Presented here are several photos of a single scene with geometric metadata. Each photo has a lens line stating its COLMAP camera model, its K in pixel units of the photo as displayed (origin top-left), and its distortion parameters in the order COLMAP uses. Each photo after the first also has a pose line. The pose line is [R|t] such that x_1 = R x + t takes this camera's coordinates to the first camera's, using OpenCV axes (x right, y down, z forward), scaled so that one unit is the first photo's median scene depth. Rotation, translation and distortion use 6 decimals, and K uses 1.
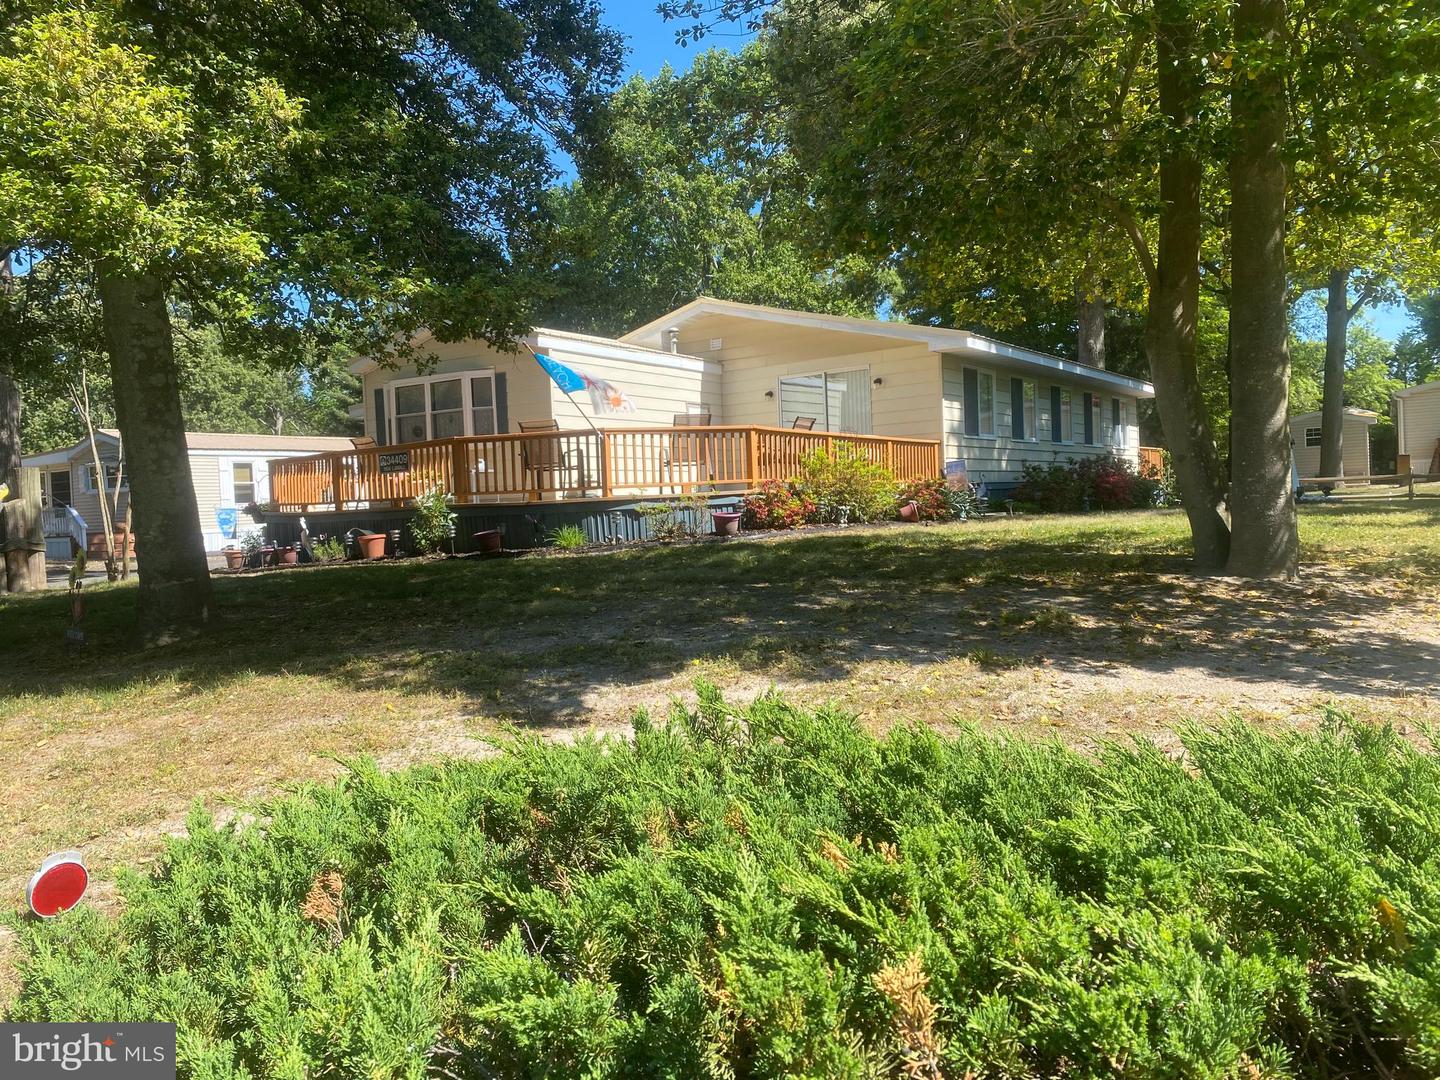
lens RADIAL K [[1078.9, 0, 740.7], [0, 1078.9, 539.4], [0, 0, 1]] dist [0.000804, -0.003035]
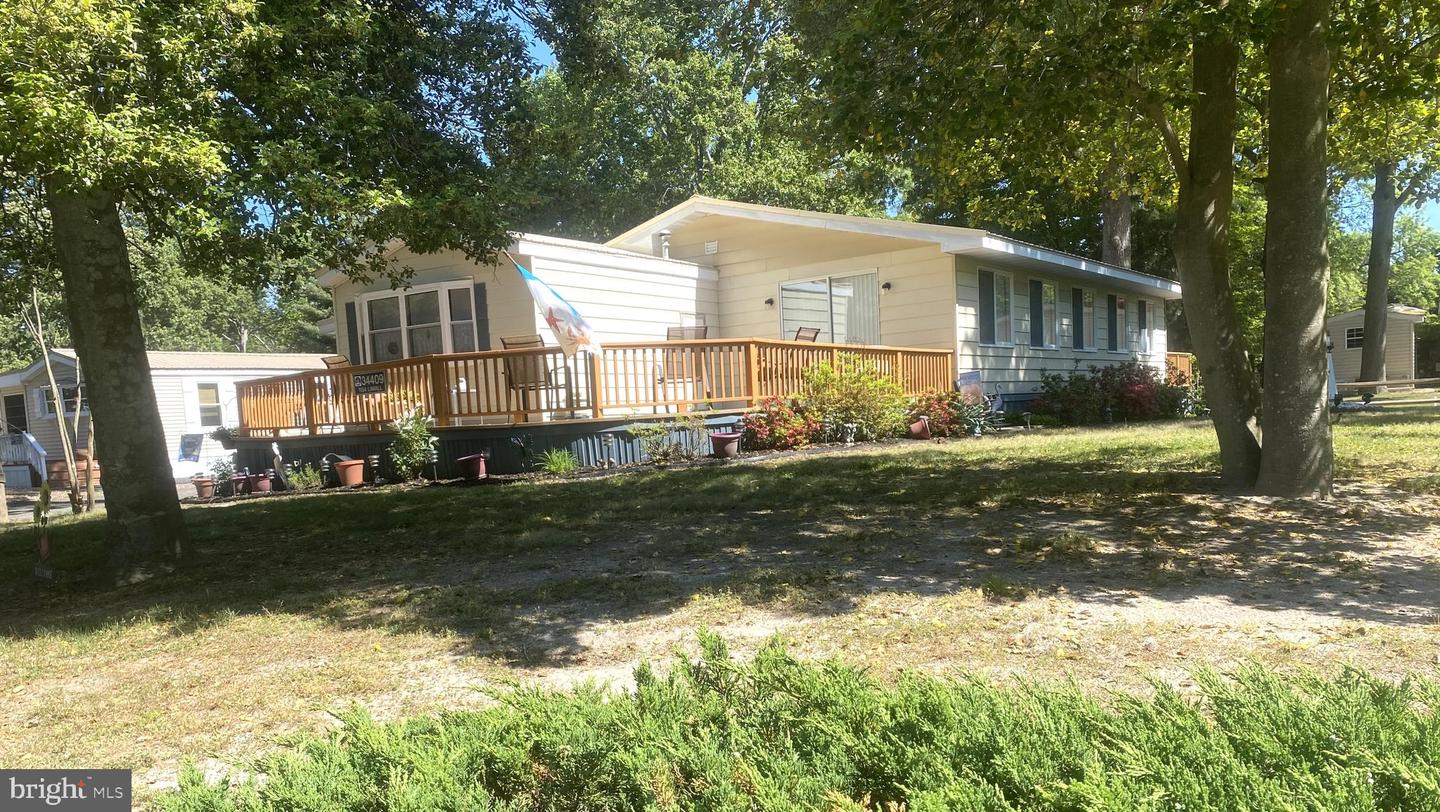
lens RADIAL K [[1281.2, 0, 720.0], [0, 1281.2, 406.0], [0, 0, 1]] dist [-0.006348, 0.008926]
pose [[0.999913, -0.012553, -0.003968, -0.012979], [0.012819, 0.996997, 0.076376, -0.133572], [0.002997, -0.076420, 0.997071, -0.110662]]
